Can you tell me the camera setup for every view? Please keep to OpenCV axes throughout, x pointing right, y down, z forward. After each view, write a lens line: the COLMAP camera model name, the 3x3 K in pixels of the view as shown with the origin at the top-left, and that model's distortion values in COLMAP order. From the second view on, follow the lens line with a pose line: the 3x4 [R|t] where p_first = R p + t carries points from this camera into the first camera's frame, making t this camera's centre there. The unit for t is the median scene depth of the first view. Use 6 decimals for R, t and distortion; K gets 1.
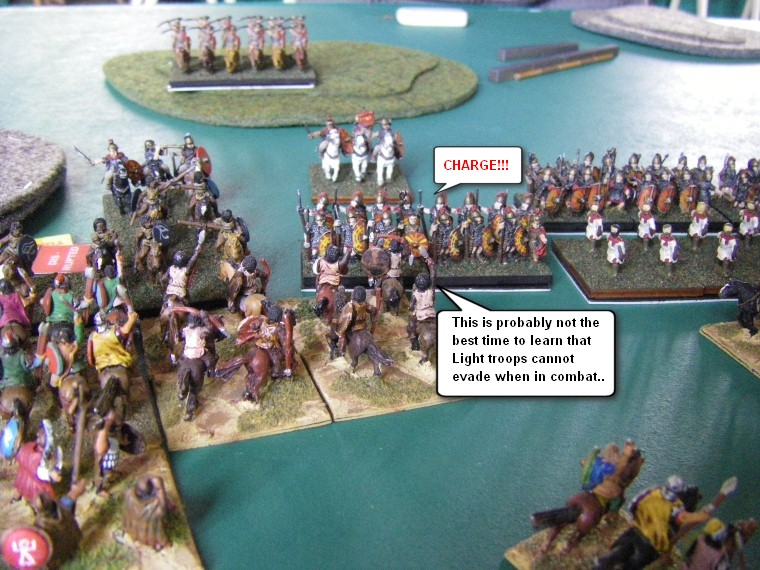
lens RADIAL K [[859.5, 0, 380.0], [0, 859.5, 285.0], [0, 0, 1]] dist [-0.217104, 0.303459]
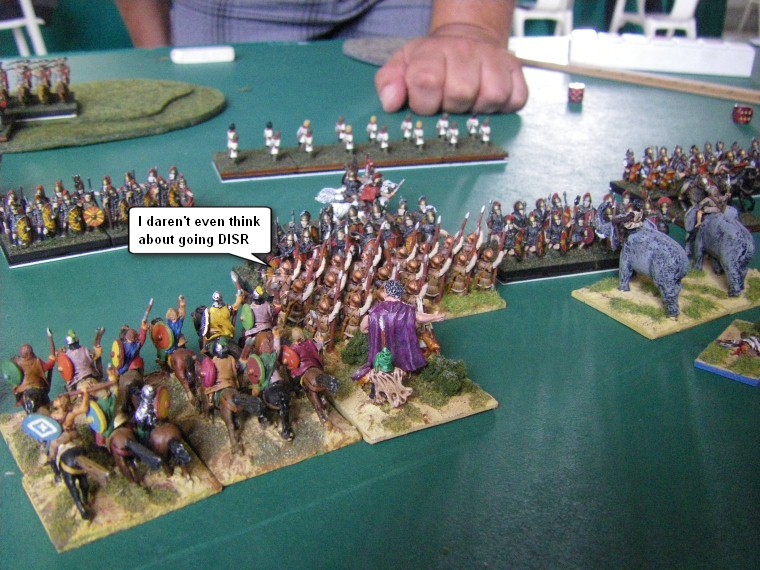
lens RADIAL K [[859.5, 0, 380.0], [0, 859.5, 285.0], [0, 0, 1]] dist [-0.217104, 0.303459]
pose [[0.980035, -0.106091, 0.168156, 0.115987], [0.114974, 0.992395, -0.043976, 0.097517], [-0.162212, 0.062431, 0.984779, -0.186487]]
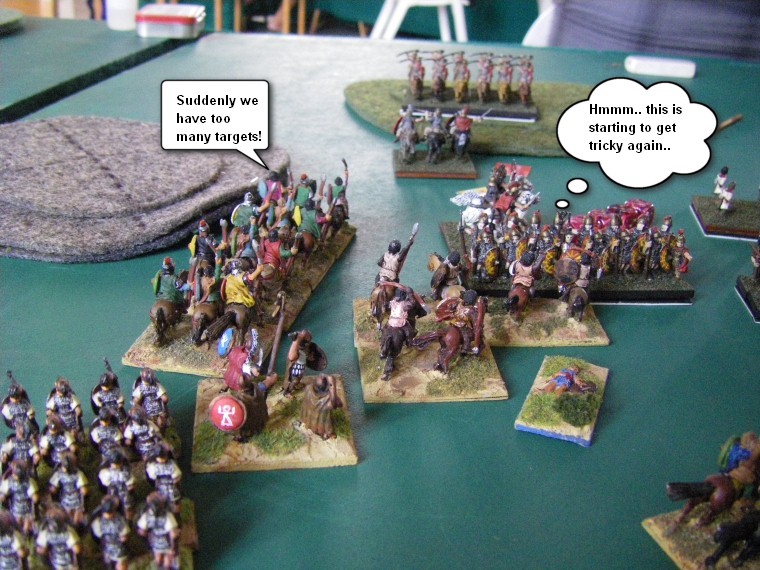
lens RADIAL K [[859.5, 0, 380.0], [0, 859.5, 285.0], [0, 0, 1]] dist [-0.217104, 0.303459]
pose [[0.963501, 0.106185, -0.245744, 0.019063], [-0.118662, 0.992264, -0.036491, 0.033049], [0.239968, 0.064320, 0.968648, -0.066227]]
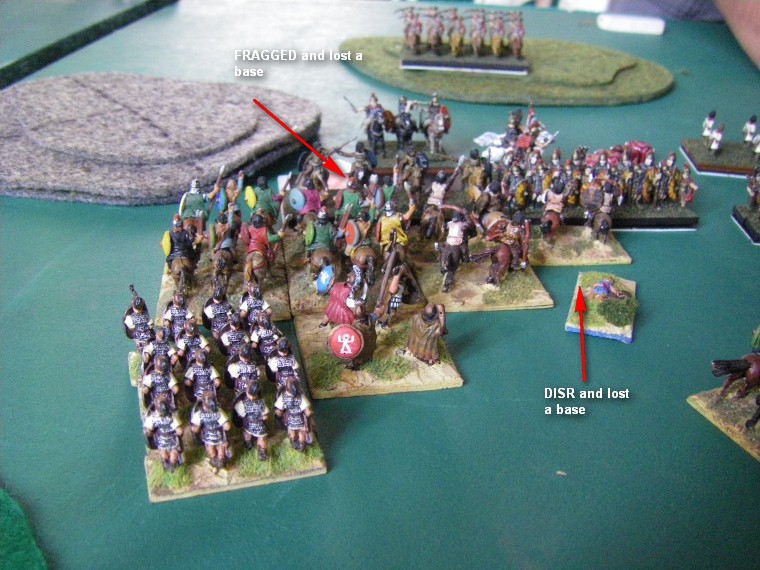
lens RADIAL K [[859.5, 0, 380.0], [0, 859.5, 285.0], [0, 0, 1]] dist [-0.217104, 0.303459]
pose [[0.978257, 0.093709, -0.185018, -0.035521], [-0.096050, 0.995370, -0.003708, 0.071820], [0.183814, 0.021398, 0.982728, -0.140163]]
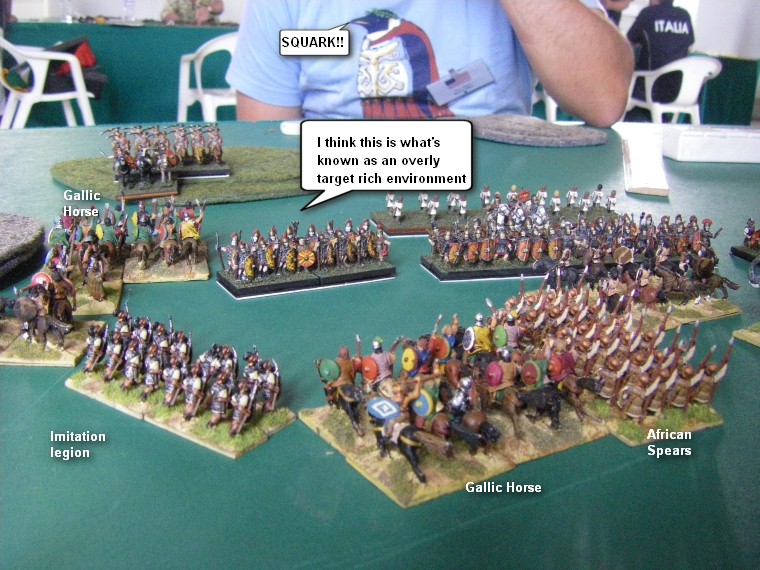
lens RADIAL K [[859.5, 0, 380.0], [0, 859.5, 285.0], [0, 0, 1]] dist [-0.217104, 0.303459]
pose [[0.986369, -0.061240, 0.152729, -0.061782], [0.082770, 0.986847, -0.138857, 0.128007], [-0.142216, 0.149605, 0.978465, -0.266638]]
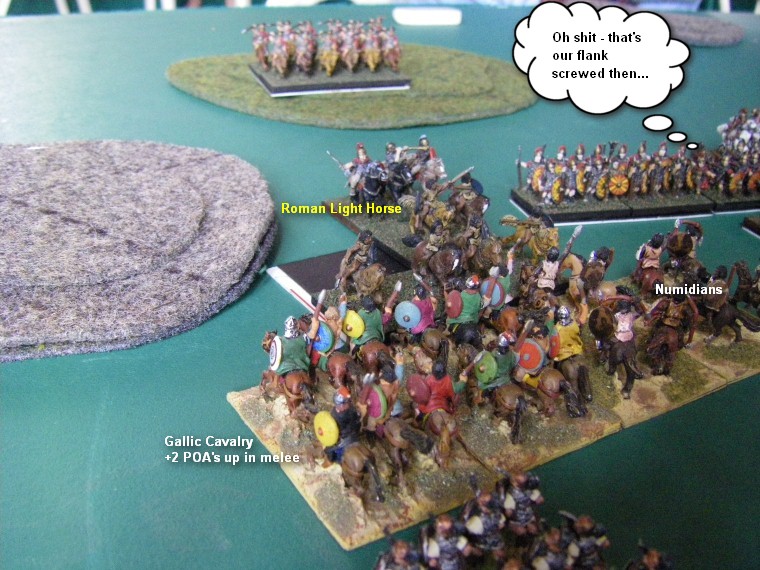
lens RADIAL K [[840.7, 0, 380.0], [0, 840.7, 285.0], [0, 0, 1]] dist [-0.115560, -0.001306]
pose [[0.982627, -0.078901, 0.167983, -0.311743], [0.077427, 0.996880, 0.015315, -0.011770], [-0.168668, -0.002043, 0.985671, -0.001286]]
